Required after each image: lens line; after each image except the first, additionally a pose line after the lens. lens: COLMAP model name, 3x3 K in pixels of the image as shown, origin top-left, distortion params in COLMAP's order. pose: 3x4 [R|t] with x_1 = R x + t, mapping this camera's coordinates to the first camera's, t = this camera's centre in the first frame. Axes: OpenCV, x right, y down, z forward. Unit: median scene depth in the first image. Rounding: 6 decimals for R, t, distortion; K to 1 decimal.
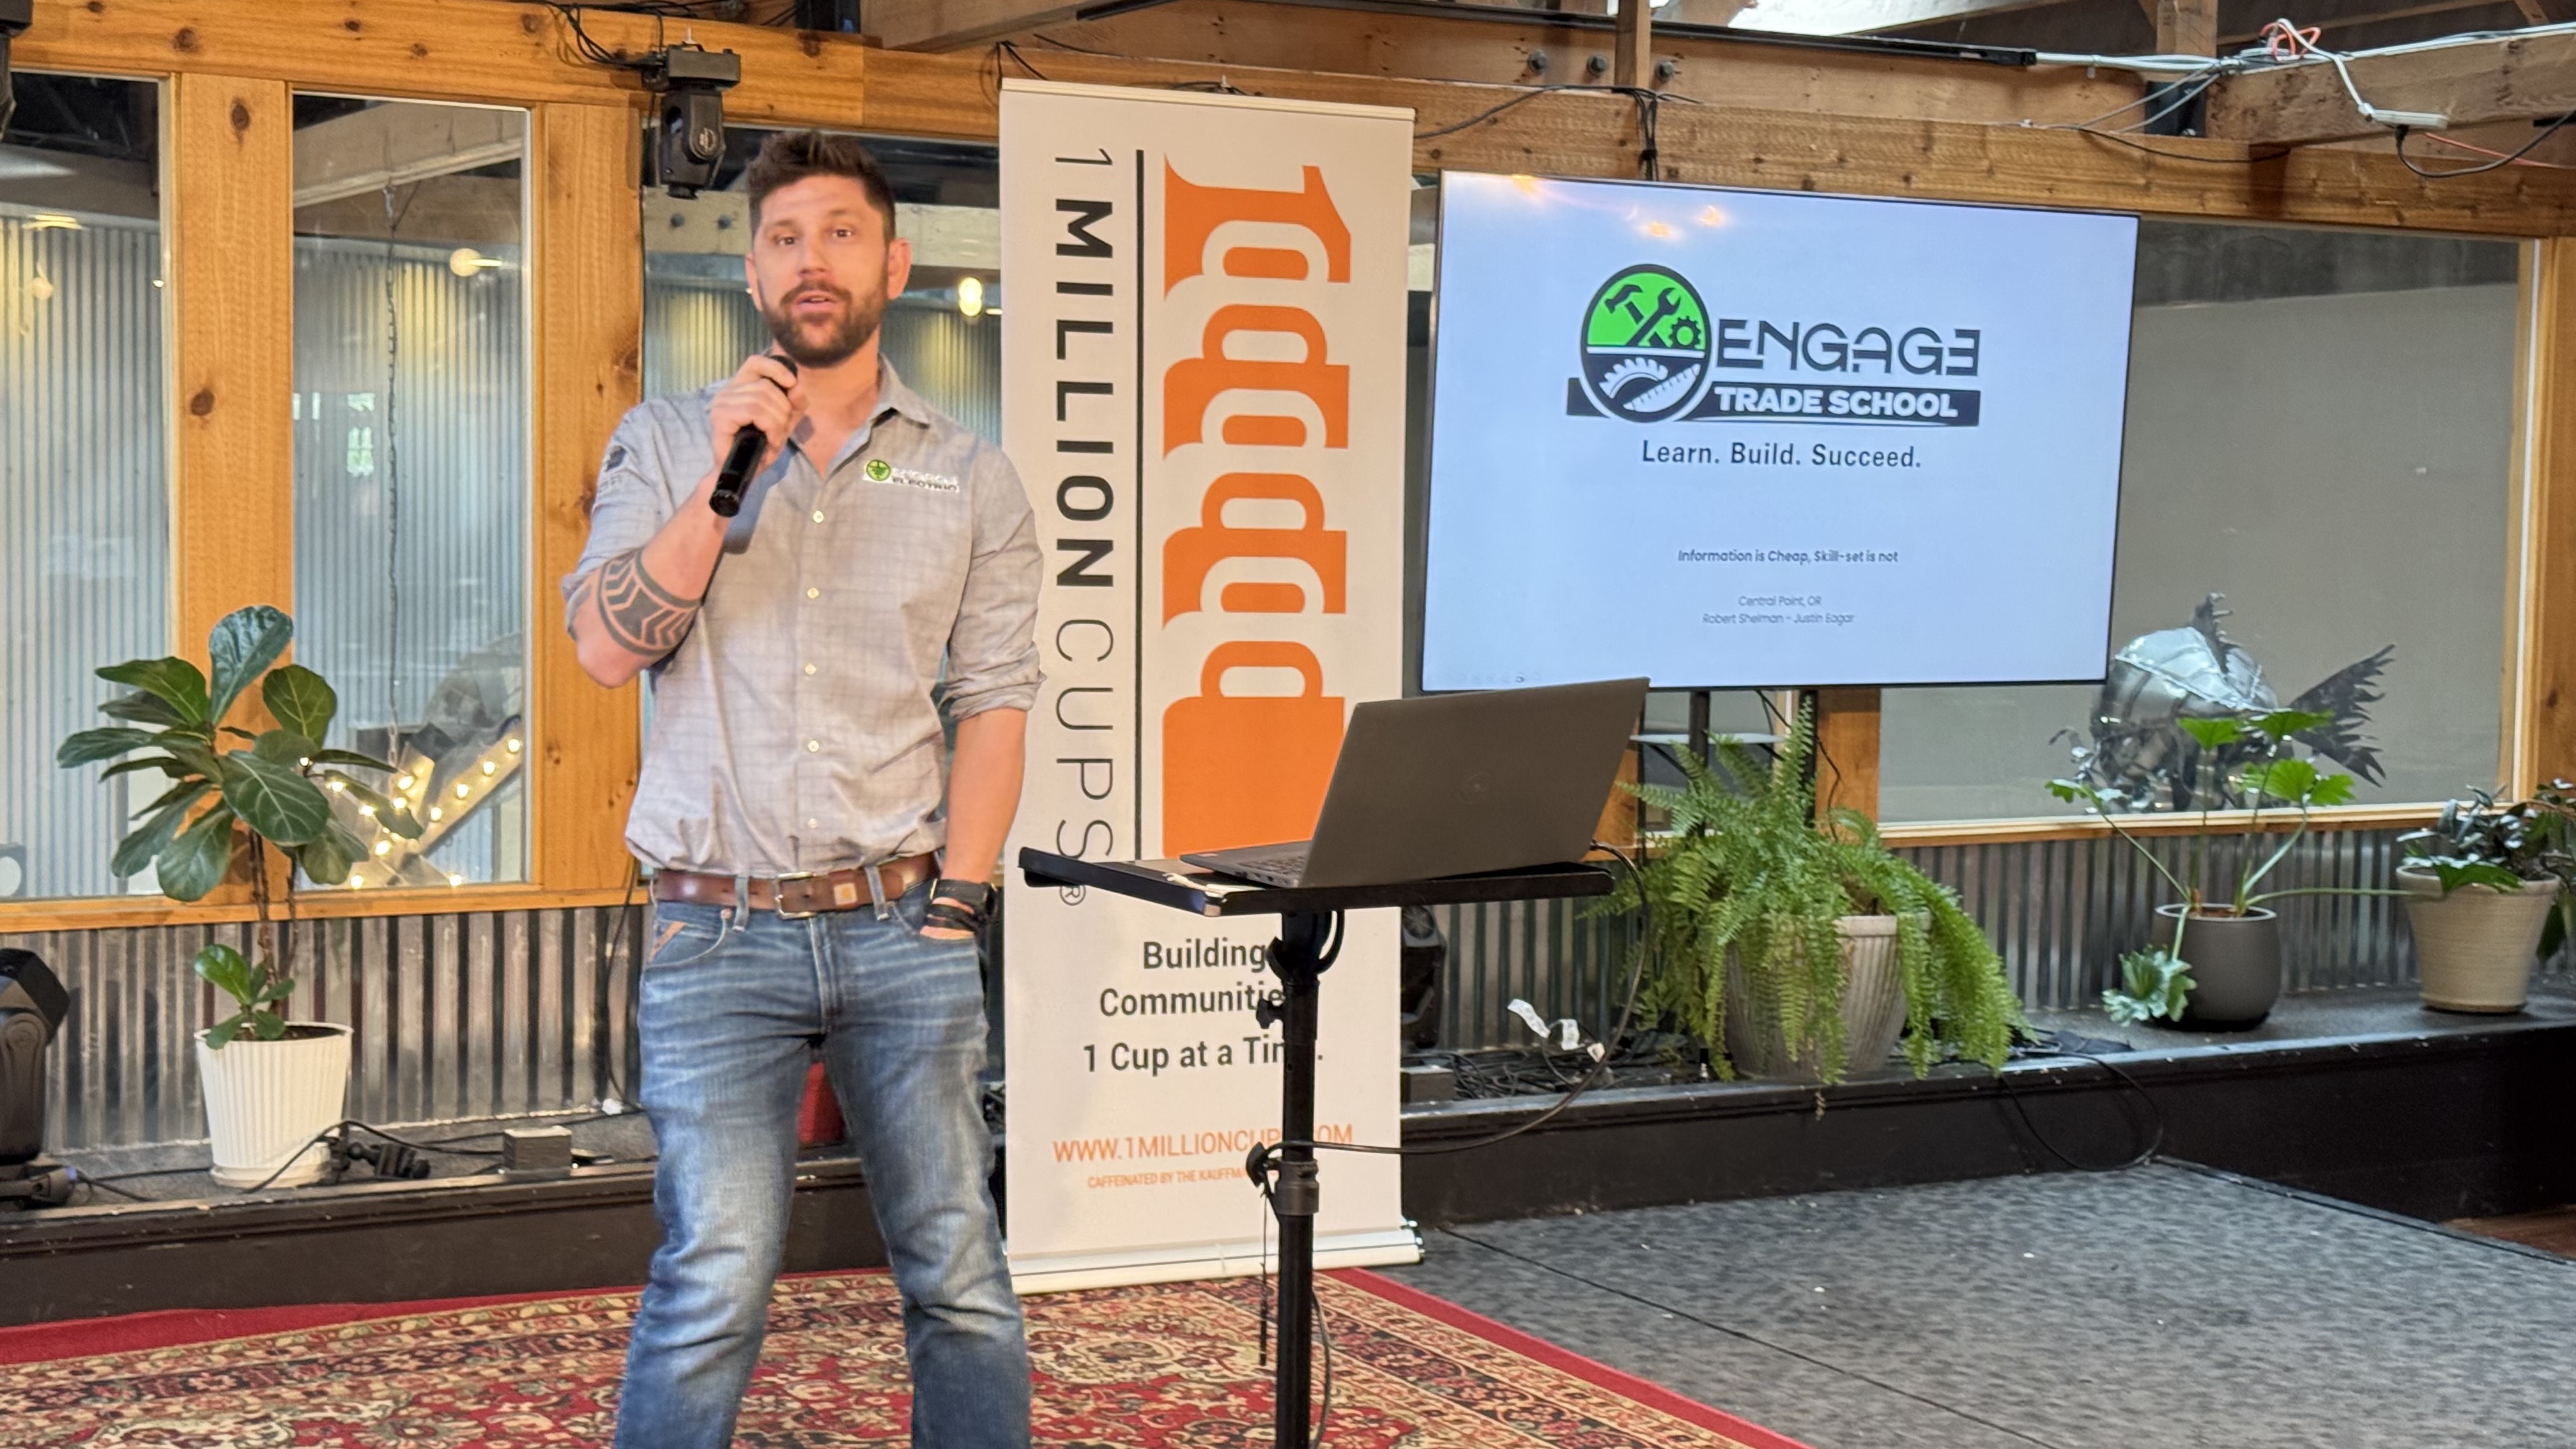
lens RADIAL K [[3674.5, 0, 1286.2], [0, 3674.5, 718.7], [0, 0, 1]] dist [0.118561, 0.000000]
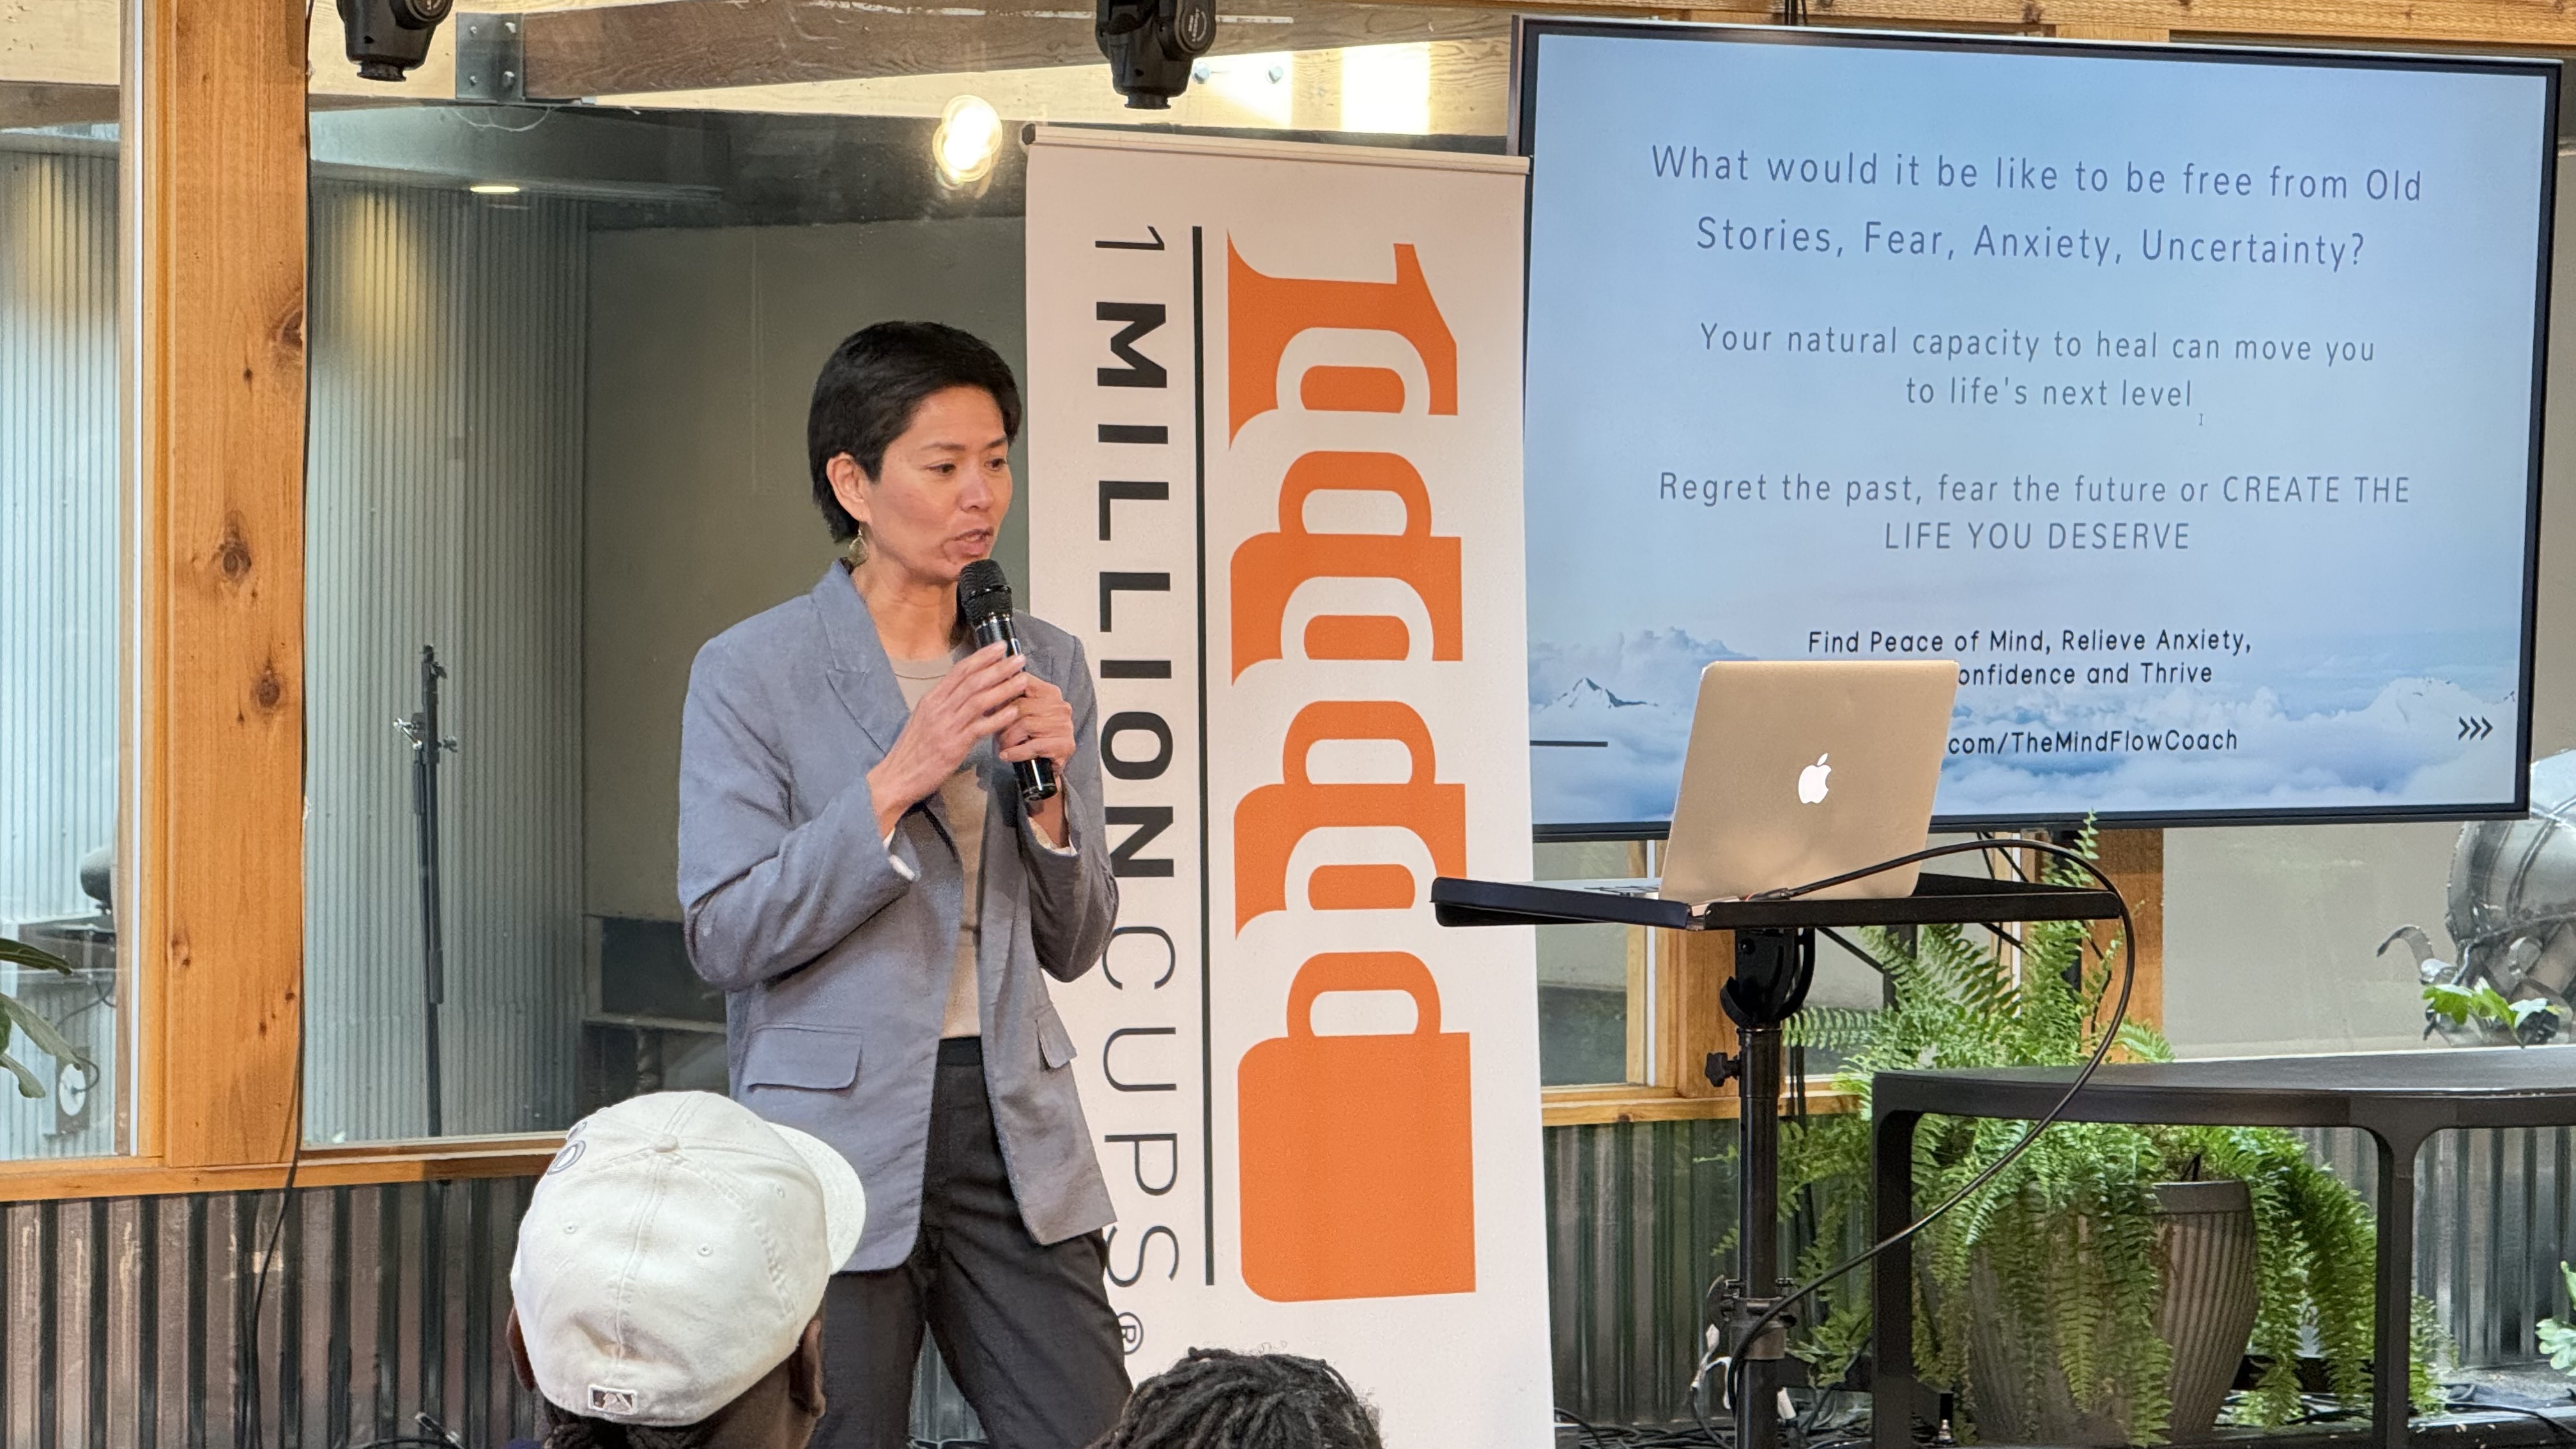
lens RADIAL K [[9118.0, 0, 1278.2], [0, 9118.0, 719.7], [0, 0, 1]] dist [0.312005, 0.000000]
pose [[0.993250, -0.015181, 0.114994, -0.152648], [0.019653, 0.999090, -0.037856, 0.026450], [-0.114314, 0.039861, 0.992645, -0.468165]]
